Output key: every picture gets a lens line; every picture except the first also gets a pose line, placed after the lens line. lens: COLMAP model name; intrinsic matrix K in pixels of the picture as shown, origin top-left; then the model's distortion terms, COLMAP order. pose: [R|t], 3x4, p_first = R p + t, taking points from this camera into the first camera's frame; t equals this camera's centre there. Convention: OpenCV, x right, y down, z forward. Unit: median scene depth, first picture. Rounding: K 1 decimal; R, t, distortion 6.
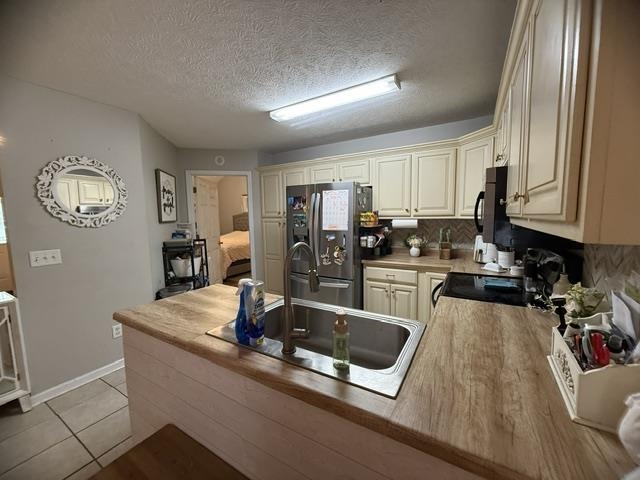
lens RADIAL K [[254.2, 0, 319.6], [0, 254.2, 242.4], [0, 0, 1]] dist [0.002775, -0.001977]
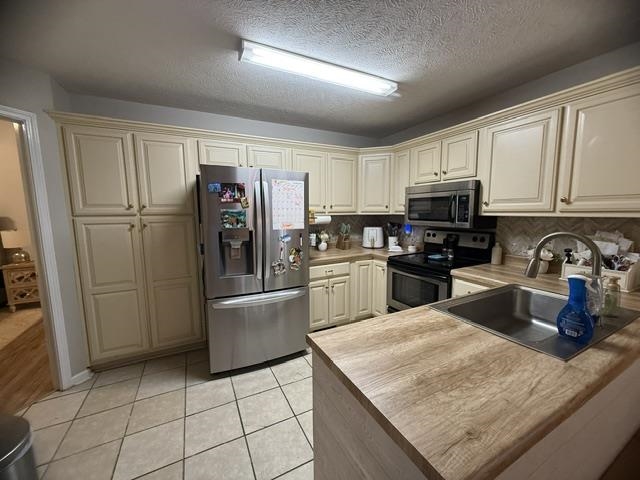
lens RADIAL K [[254.2, 0, 326.7], [0, 254.2, 240.6], [0, 0, 1]] dist [0.002775, -0.001977]
pose [[0.525756, -0.089857, 0.845876, -0.545140], [0.091530, 0.994608, 0.048766, -0.039218], [-0.845697, 0.051784, 0.531145, 0.449372]]
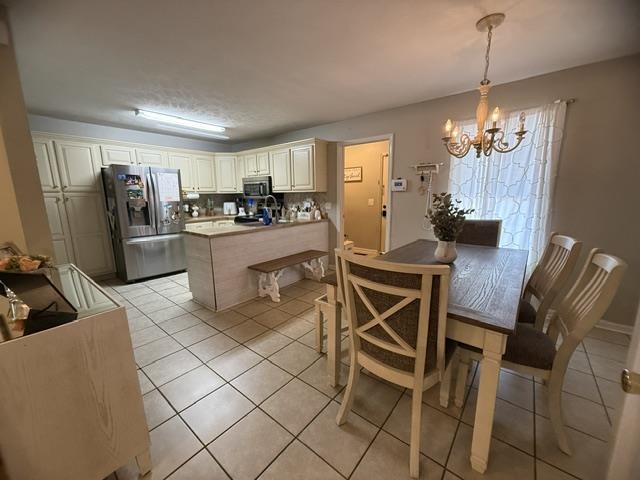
lens RADIAL K [[254.2, 0, 321.0], [0, 254.2, 238.3], [0, 0, 1]] dist [0.002775, -0.001977]
pose [[0.147967, -0.153945, 0.976937, -1.226238], [0.113646, 0.983914, 0.137832, 0.060533], [-0.982441, 0.090630, 0.163083, -0.069942]]
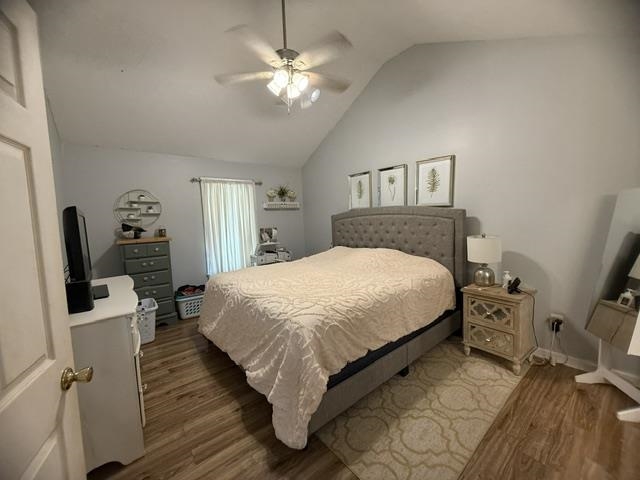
lens RADIAL K [[254.2, 0, 320.7], [0, 254.2, 240.6], [0, 0, 1]] dist [0.002775, -0.001977]
pose [[0.935292, 0.013084, -0.353635, -0.495707], [-0.017358, 0.999810, -0.008916, -0.139240], [0.353451, 0.014478, 0.935341, 1.420926]]
